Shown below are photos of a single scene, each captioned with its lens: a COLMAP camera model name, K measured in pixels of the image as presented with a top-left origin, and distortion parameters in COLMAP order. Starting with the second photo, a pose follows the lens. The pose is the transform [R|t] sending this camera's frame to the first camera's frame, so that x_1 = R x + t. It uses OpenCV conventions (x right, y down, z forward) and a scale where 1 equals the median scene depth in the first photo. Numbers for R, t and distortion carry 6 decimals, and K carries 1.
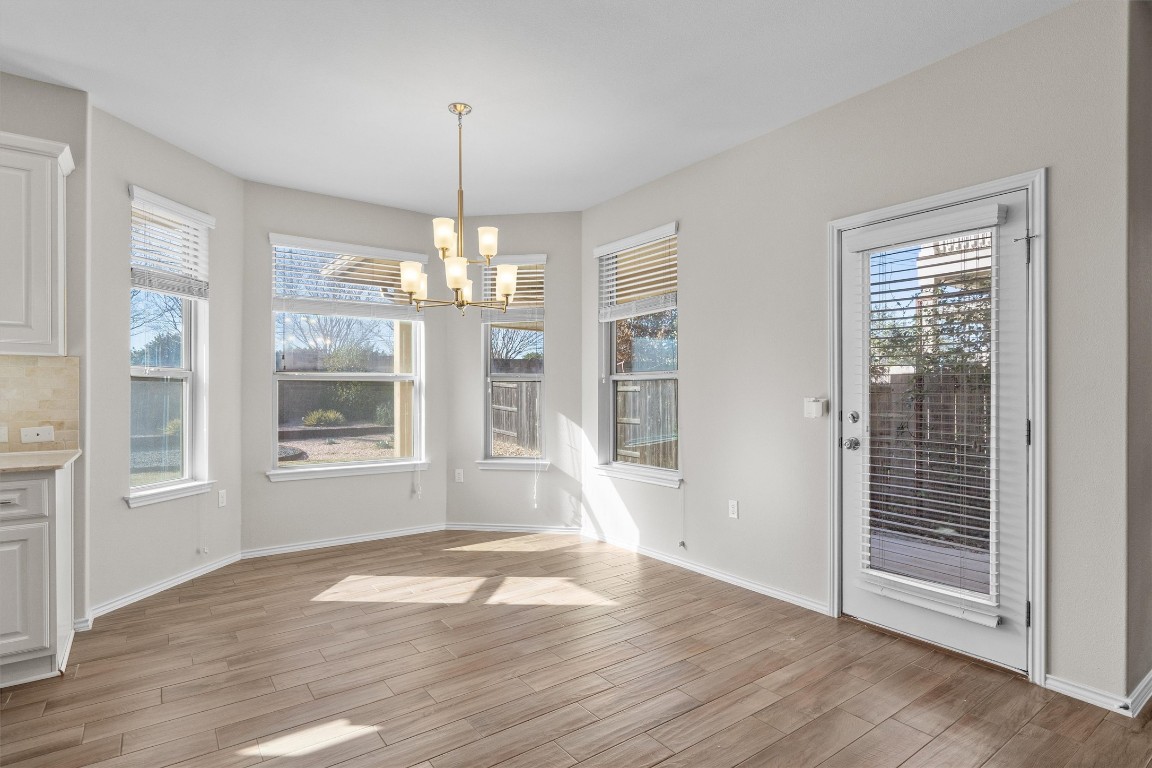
lens RADIAL K [[581.6, 0, 569.8], [0, 581.6, 392.7], [0, 0, 1]] dist [-0.006894, 0.000881]
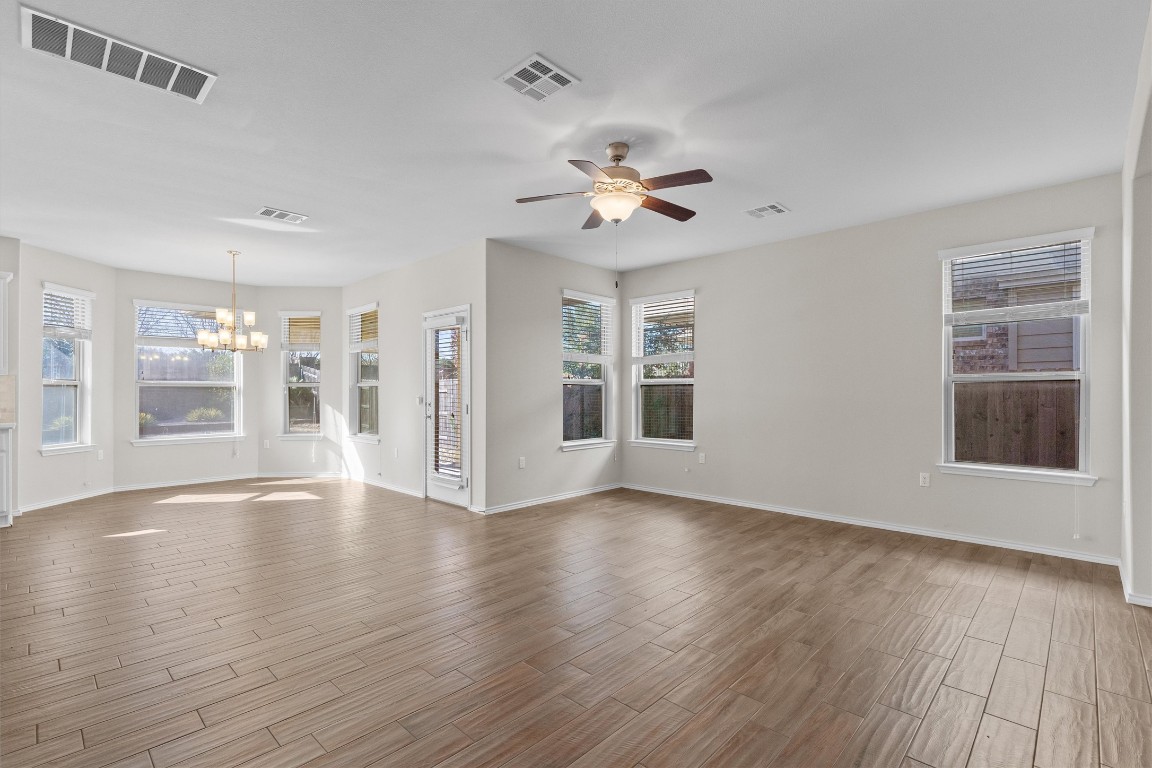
lens RADIAL K [[535.8, 0, 577.7], [0, 535.8, 391.3], [0, 0, 1]] dist [-0.005698, 0.000351]
pose [[0.984484, -0.000321, 0.175473, 0.501434], [0.001078, 0.999991, -0.004217, 0.001112], [-0.175470, 0.004341, 0.984475, -0.782943]]
